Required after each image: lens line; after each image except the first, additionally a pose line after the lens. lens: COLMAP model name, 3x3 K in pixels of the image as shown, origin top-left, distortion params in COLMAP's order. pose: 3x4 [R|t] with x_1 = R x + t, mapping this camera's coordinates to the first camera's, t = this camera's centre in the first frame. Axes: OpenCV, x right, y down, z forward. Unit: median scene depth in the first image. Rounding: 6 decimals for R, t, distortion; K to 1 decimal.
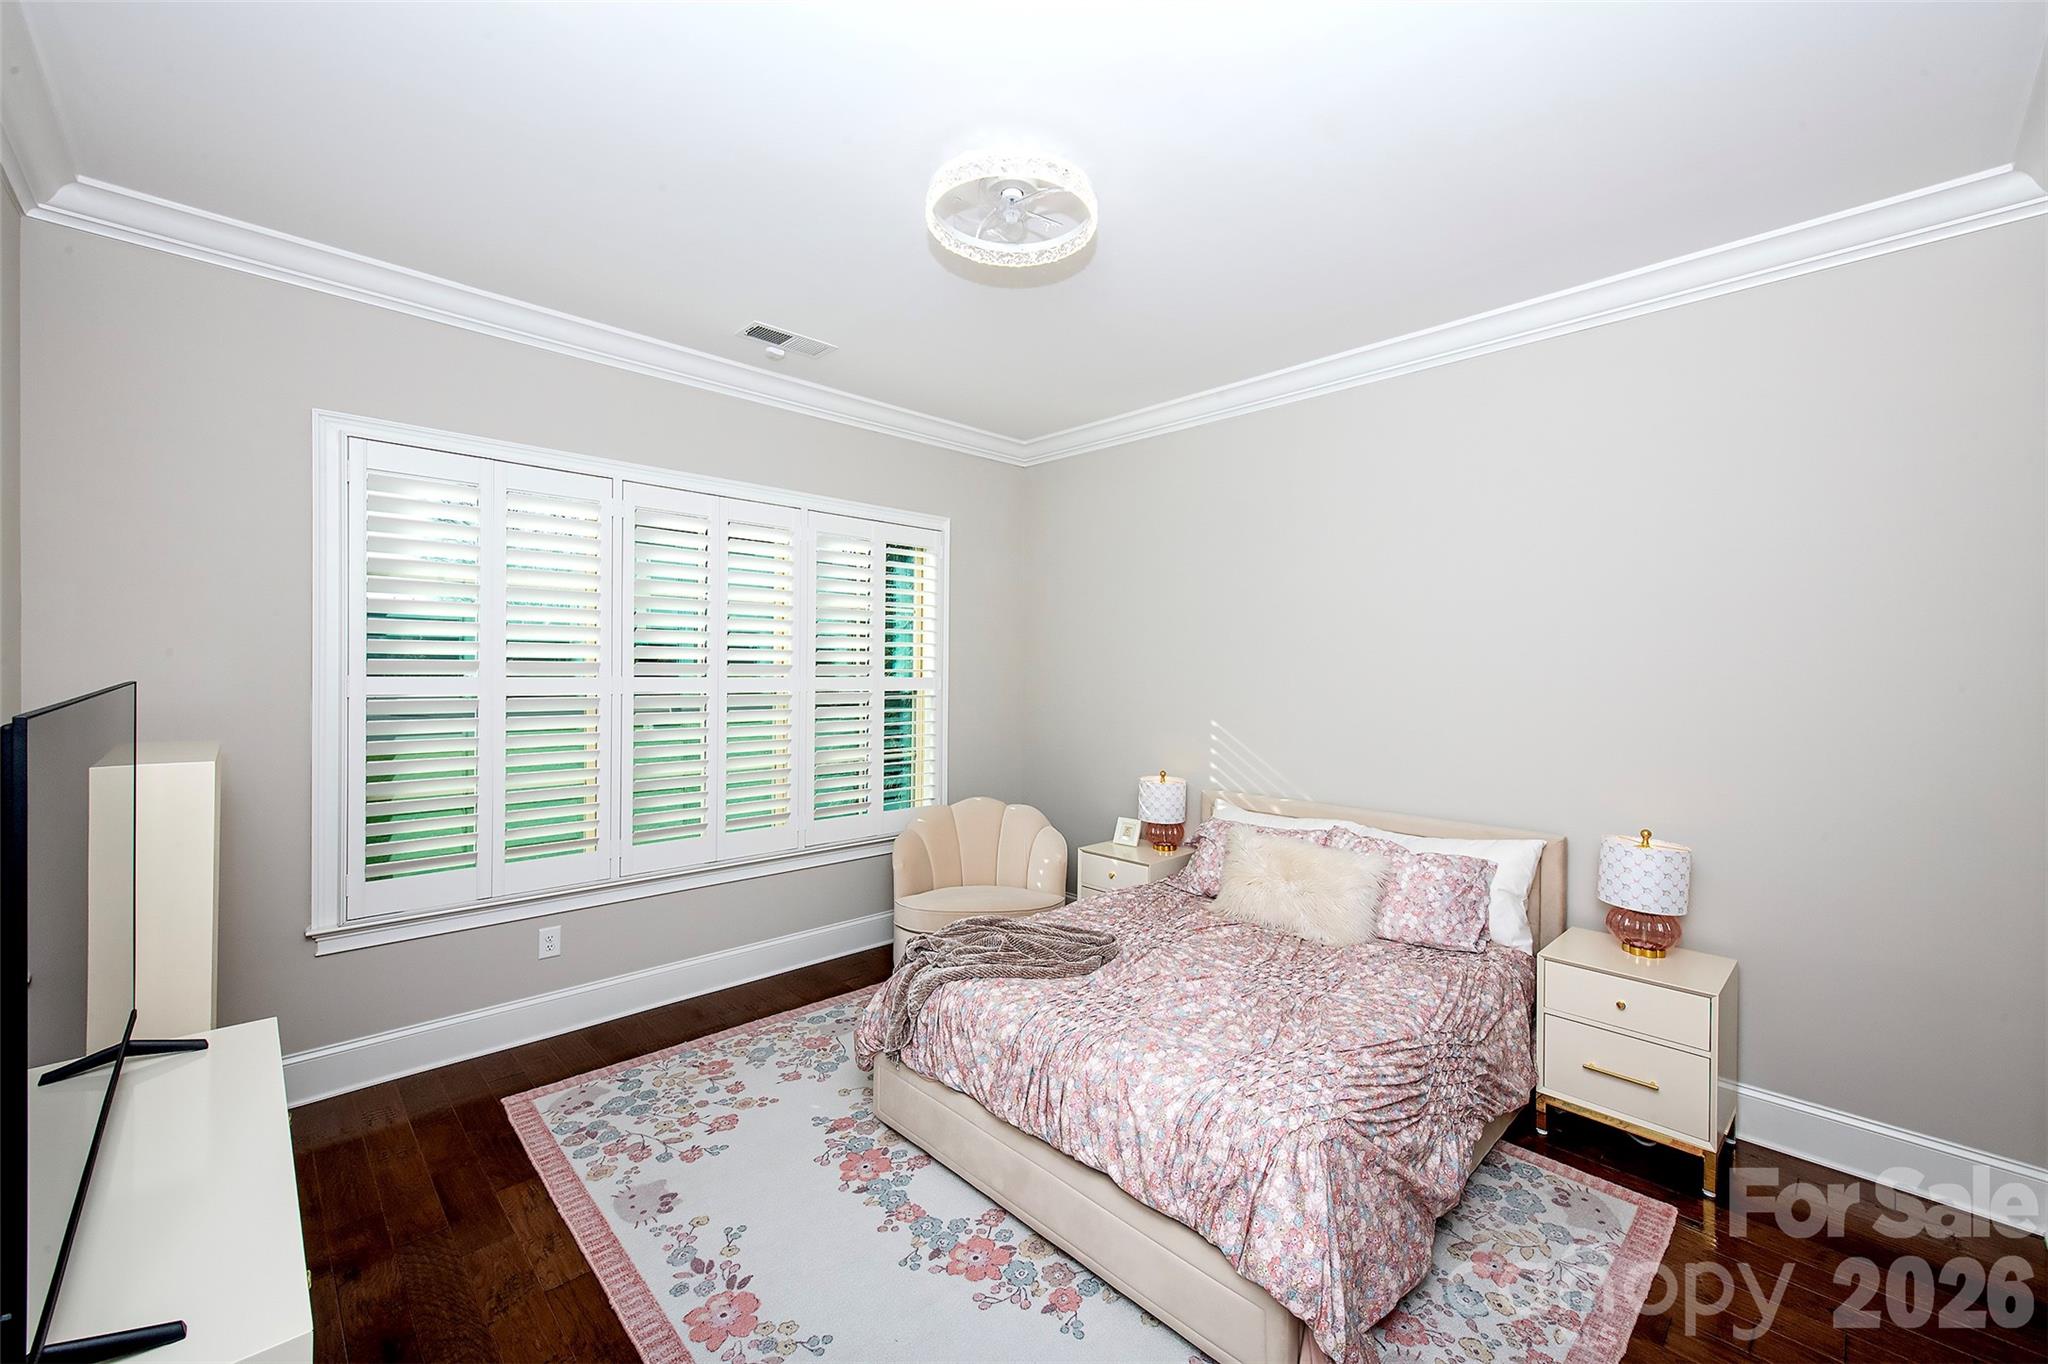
lens RADIAL K [[823.8, 0, 1027.4], [0, 823.8, 672.8], [0, 0, 1]] dist [0.003710, 0.000273]
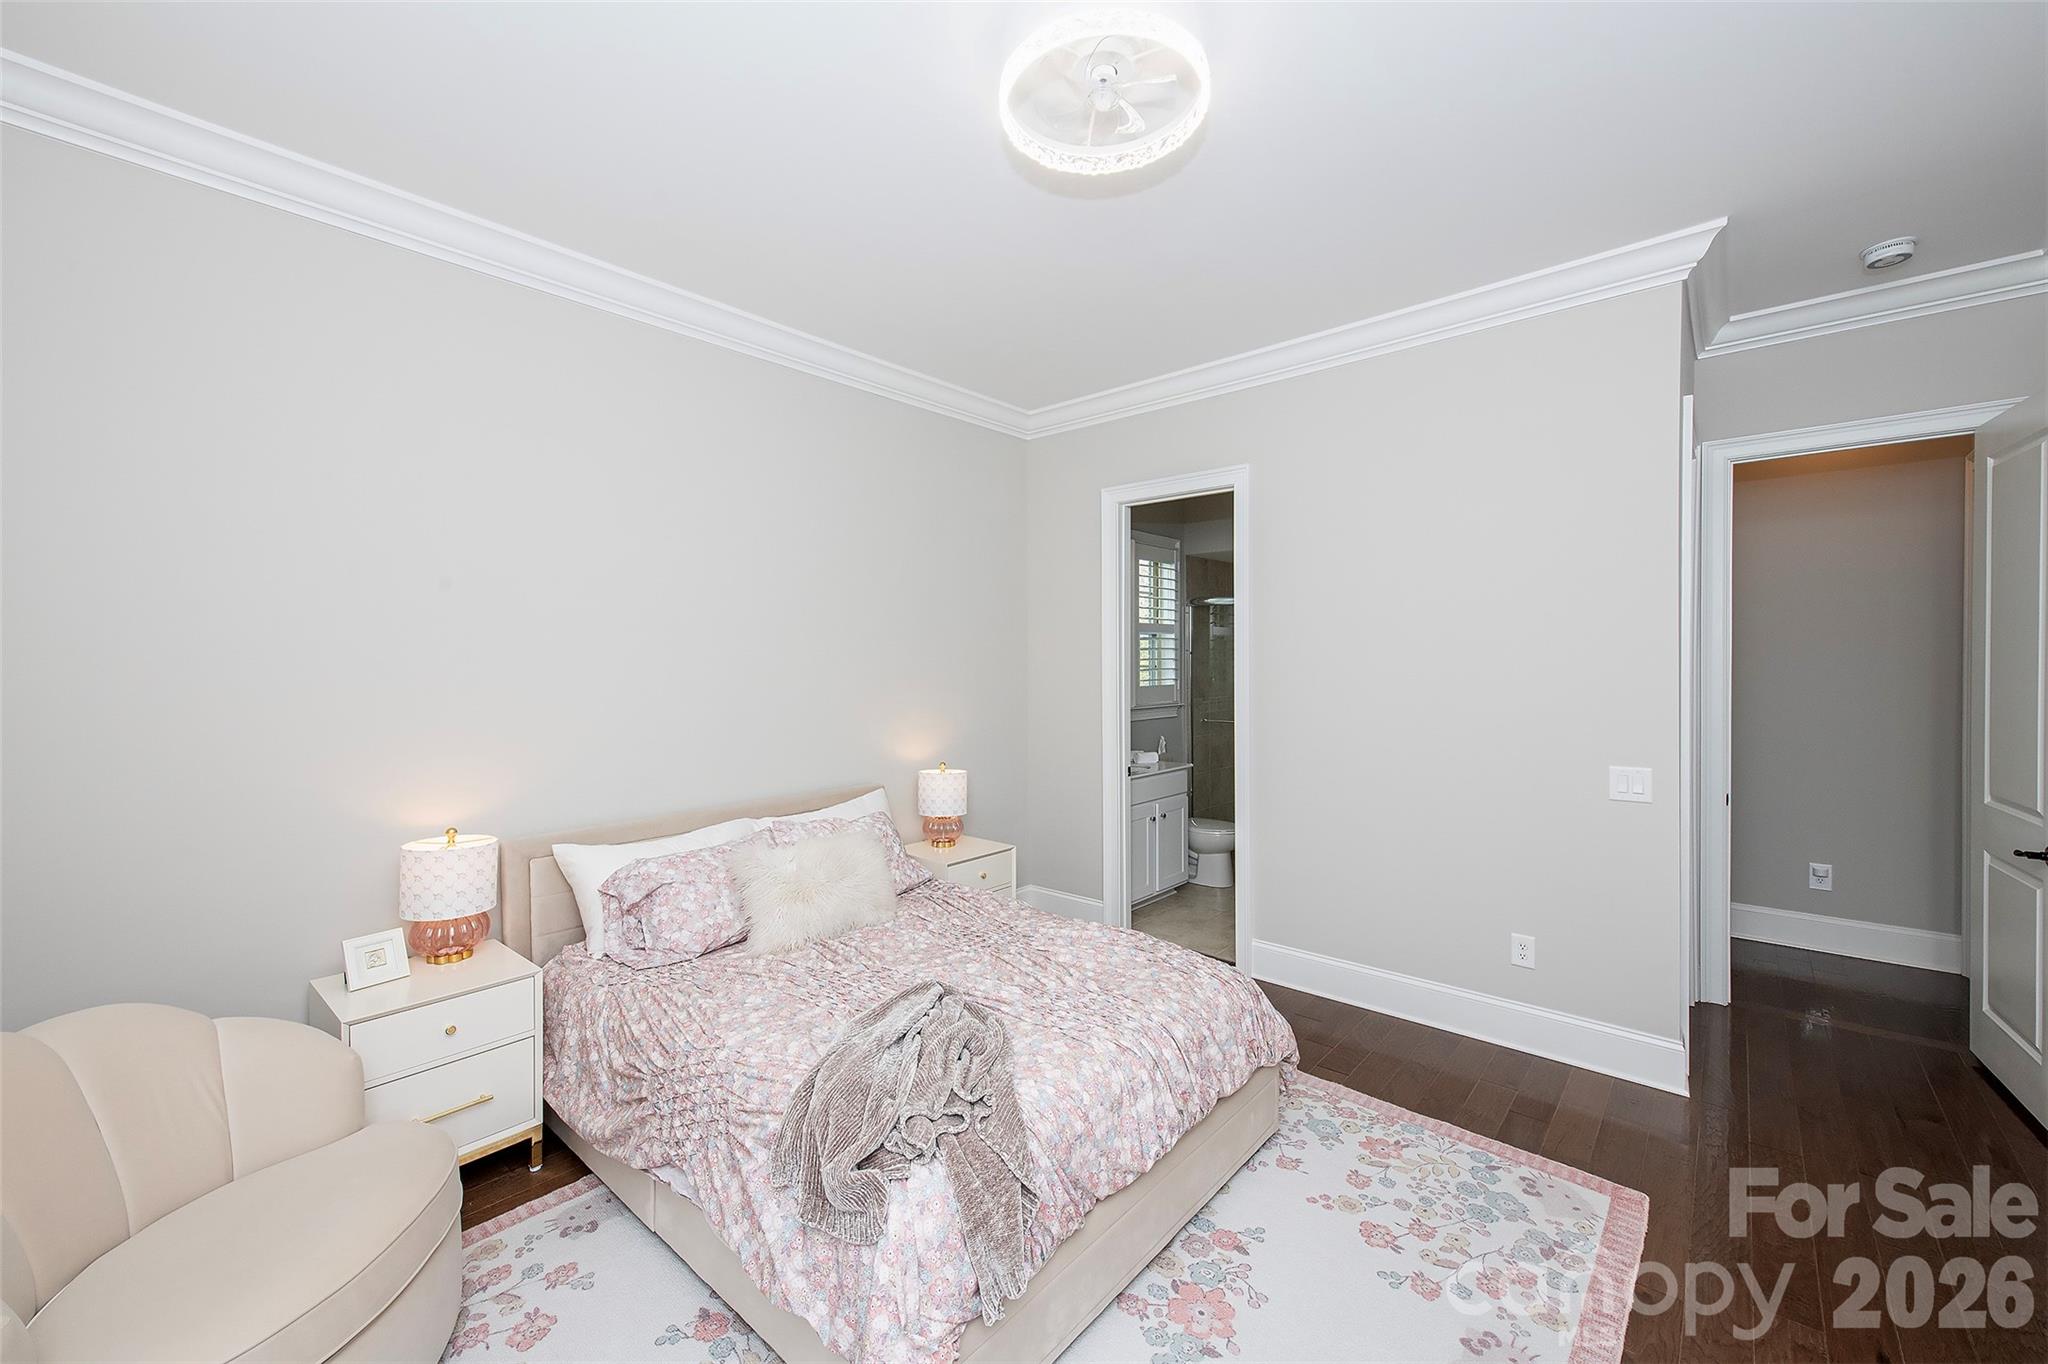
lens RADIAL K [[823.8, 0, 1028.4], [0, 823.8, 662.0], [0, 0, 1]] dist [0.003710, 0.000273]
pose [[-0.103734, -0.016073, 0.994475, -0.890788], [0.007845, 0.999825, 0.016978, -0.011851], [-0.994574, 0.009563, -0.103590, 1.230618]]
